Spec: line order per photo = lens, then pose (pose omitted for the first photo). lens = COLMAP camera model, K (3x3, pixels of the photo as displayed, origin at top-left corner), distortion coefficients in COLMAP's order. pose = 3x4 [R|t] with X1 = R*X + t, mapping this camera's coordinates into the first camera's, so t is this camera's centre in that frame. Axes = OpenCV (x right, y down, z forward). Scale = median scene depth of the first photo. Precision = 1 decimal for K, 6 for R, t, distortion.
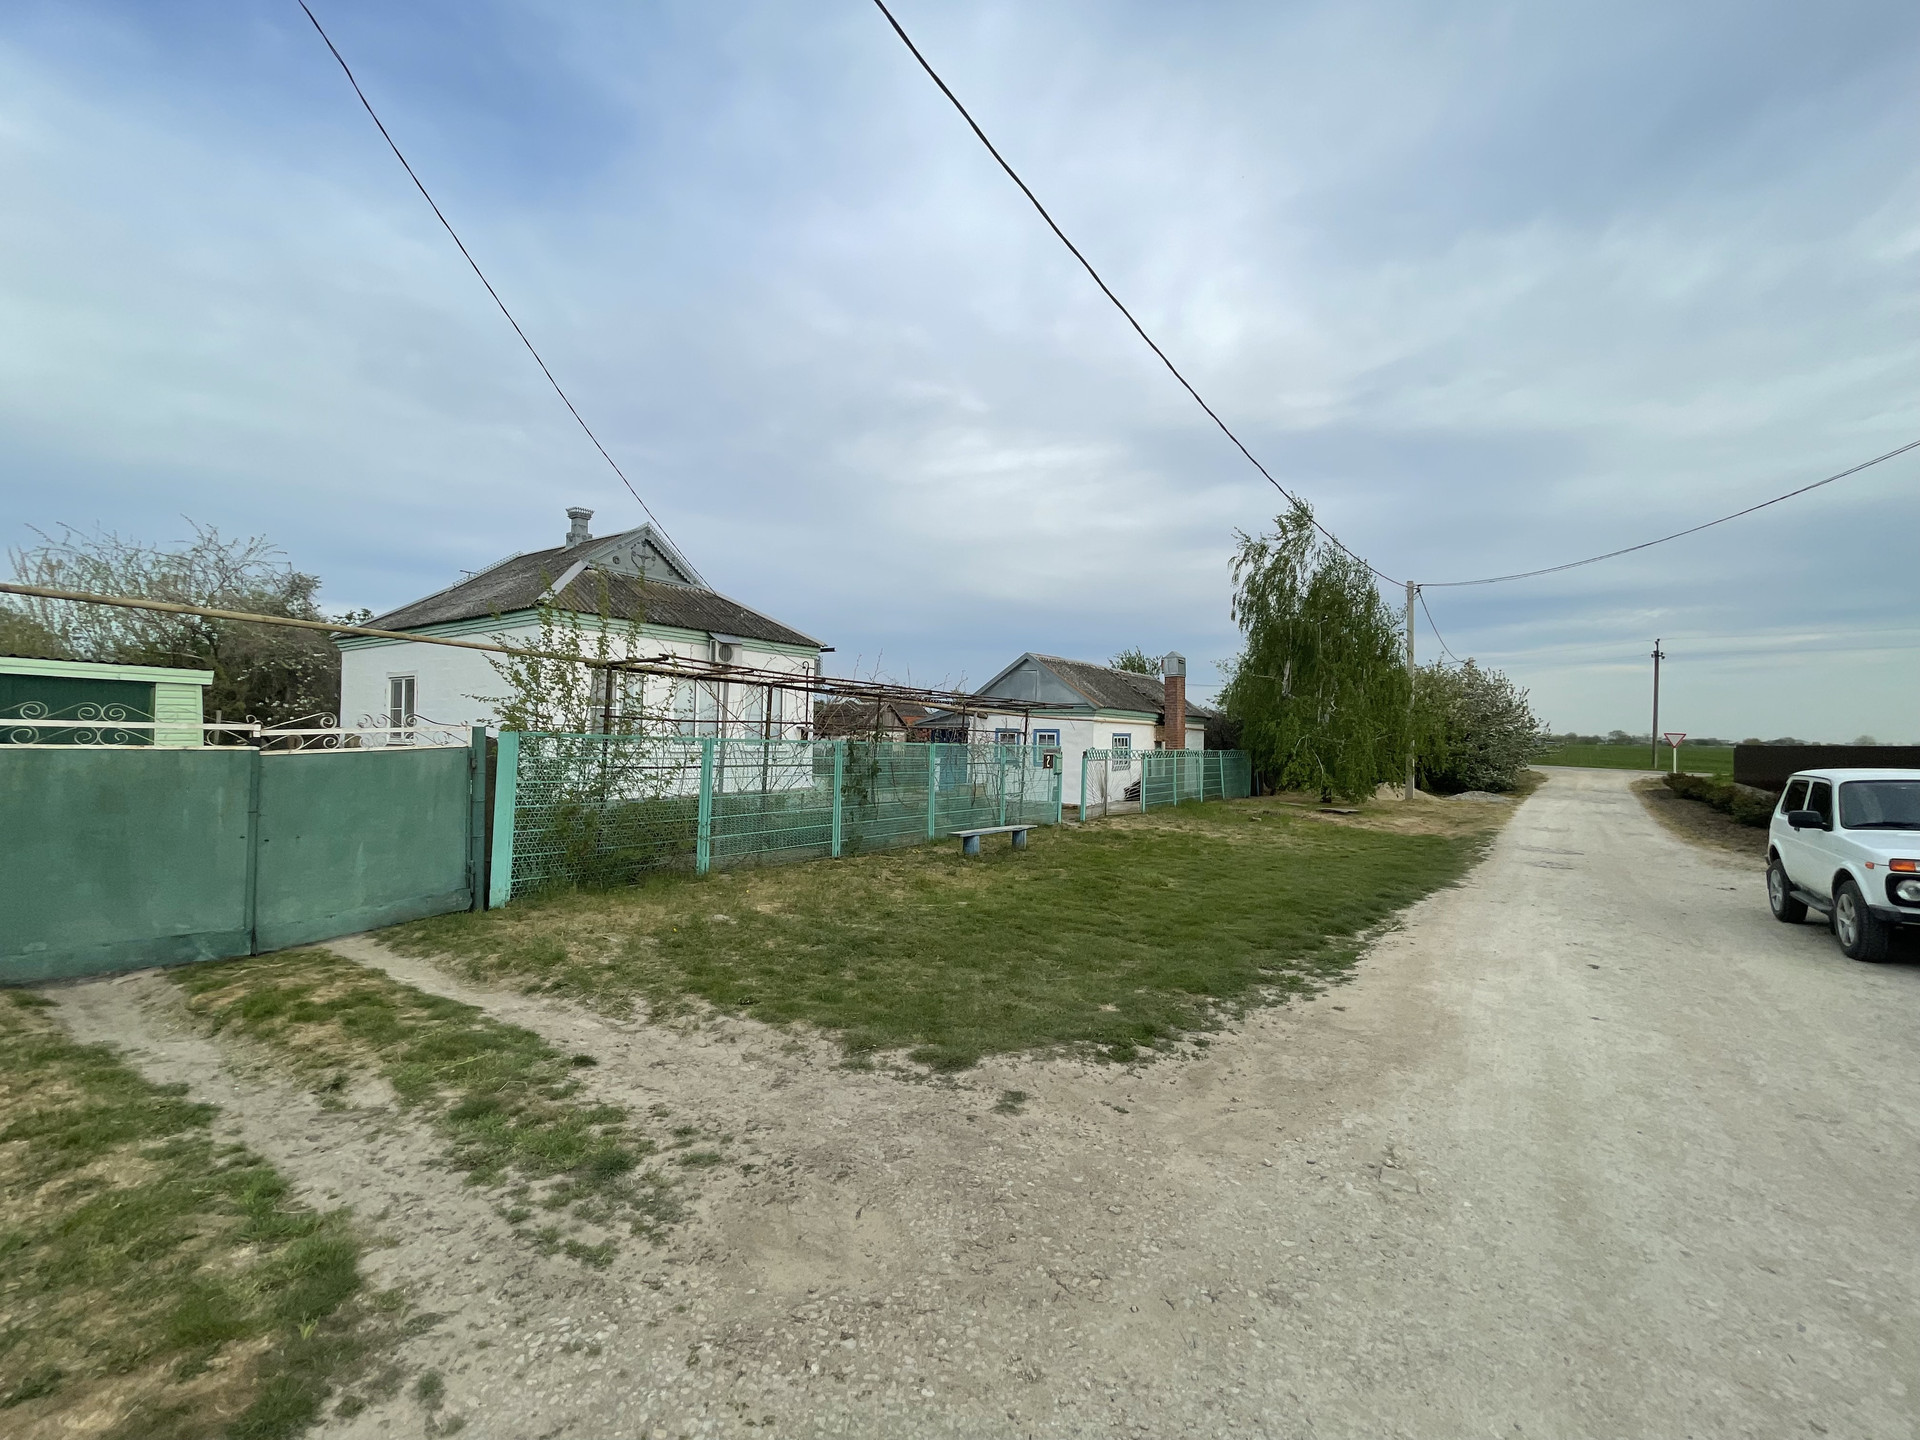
lens RADIAL K [[772.9, 0, 955.6], [0, 772.9, 724.7], [0, 0, 1]] dist [-0.000124, -0.000530]
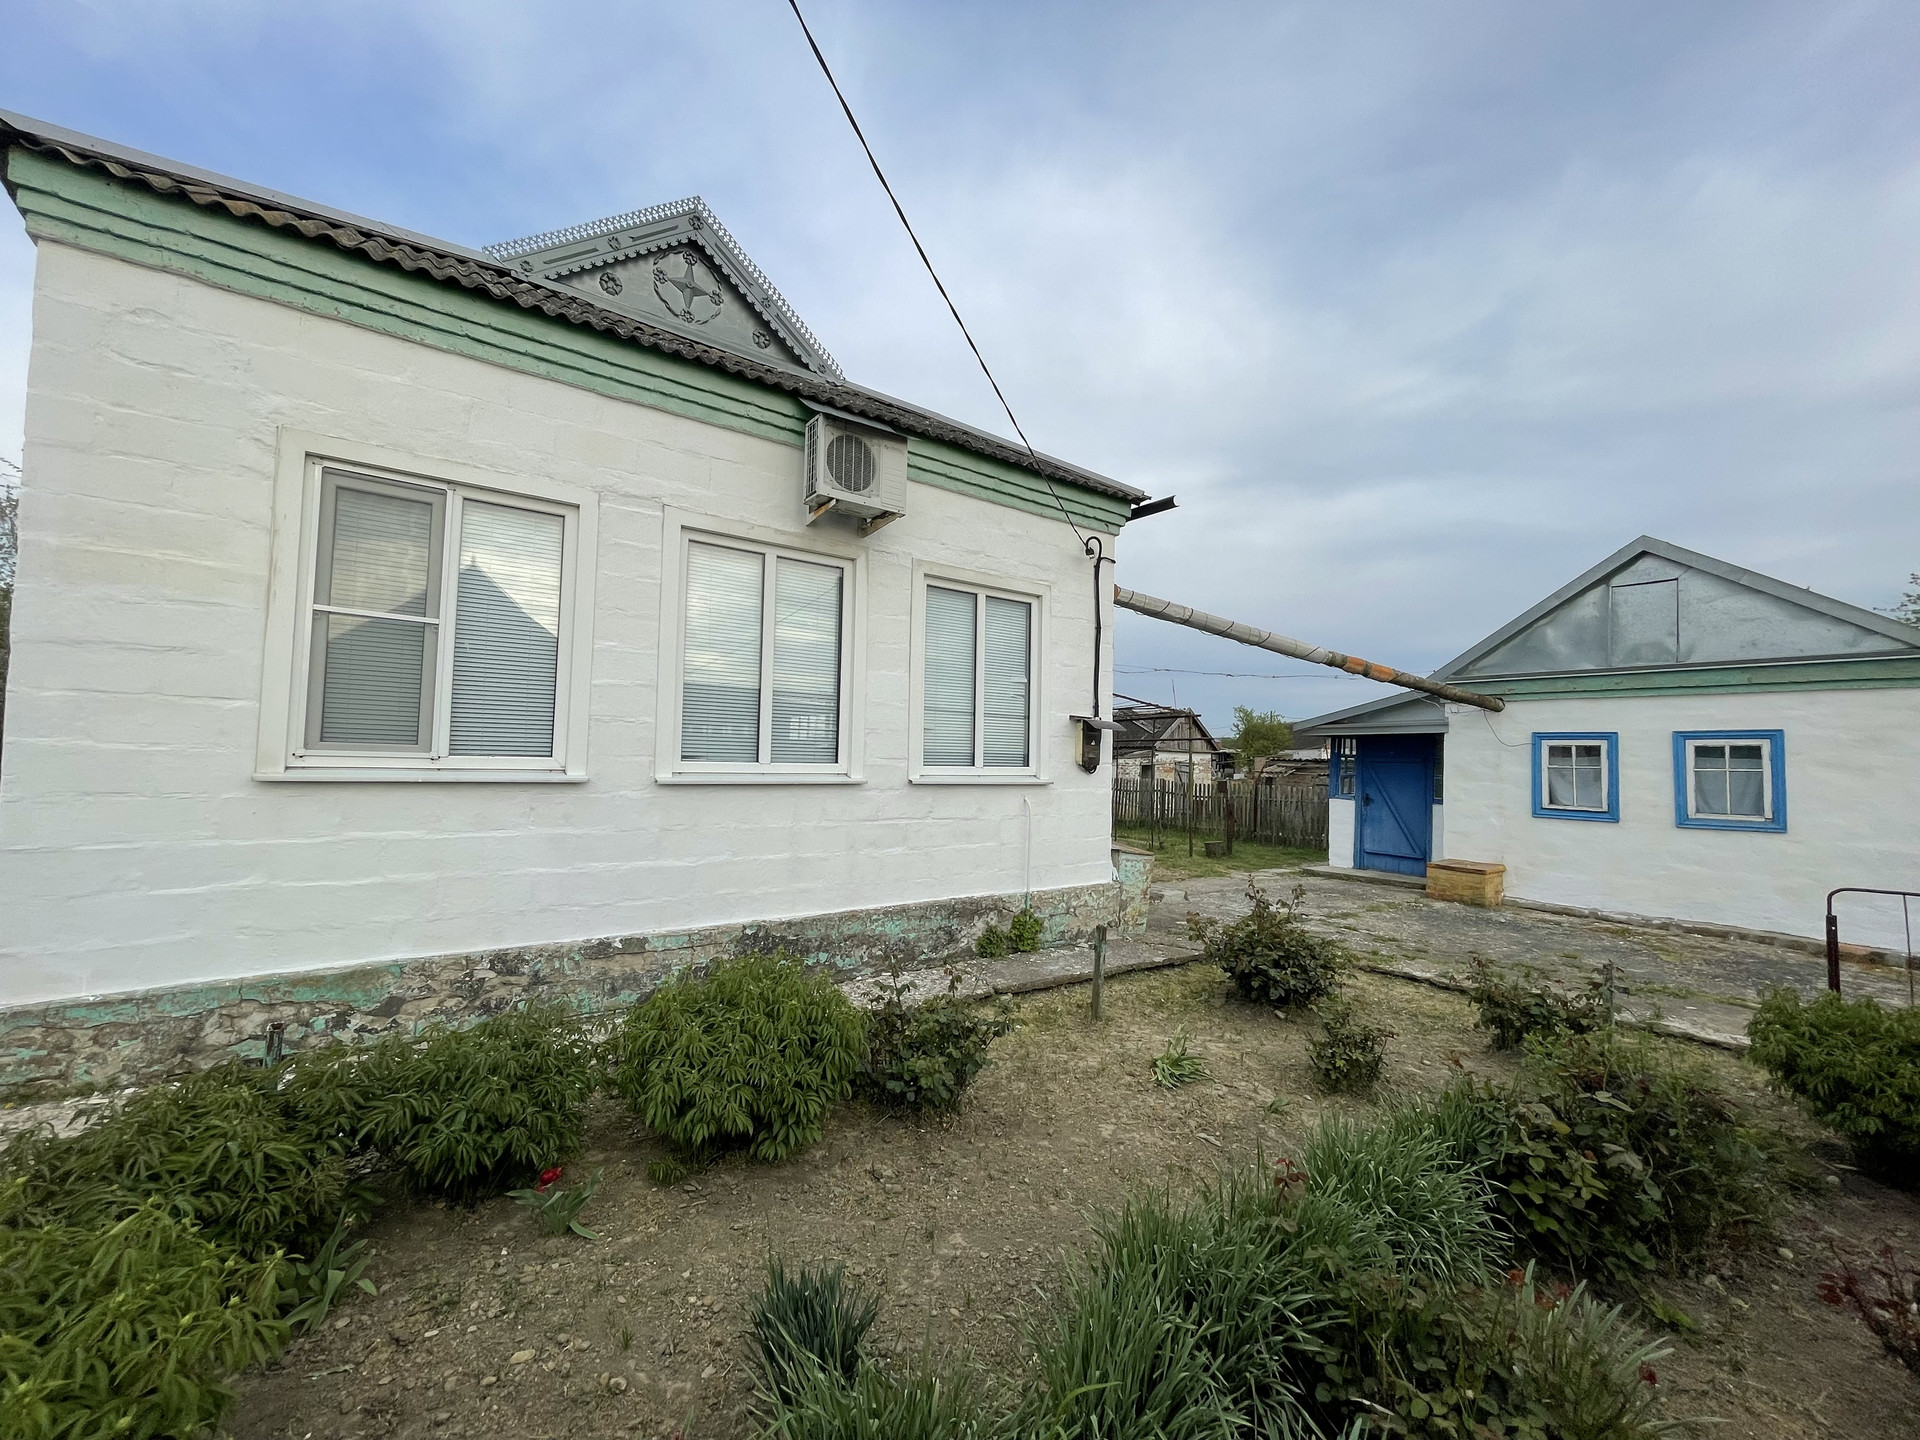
lens RADIAL K [[772.9, 0, 955.6], [0, 772.9, 724.7], [0, 0, 1]] dist [-0.000124, -0.000530]
pose [[0.946080, -0.010271, -0.323769, -0.133173], [-0.000441, 0.999456, -0.032992, 0.017690], [0.323931, 0.031356, 0.945561, 0.608488]]
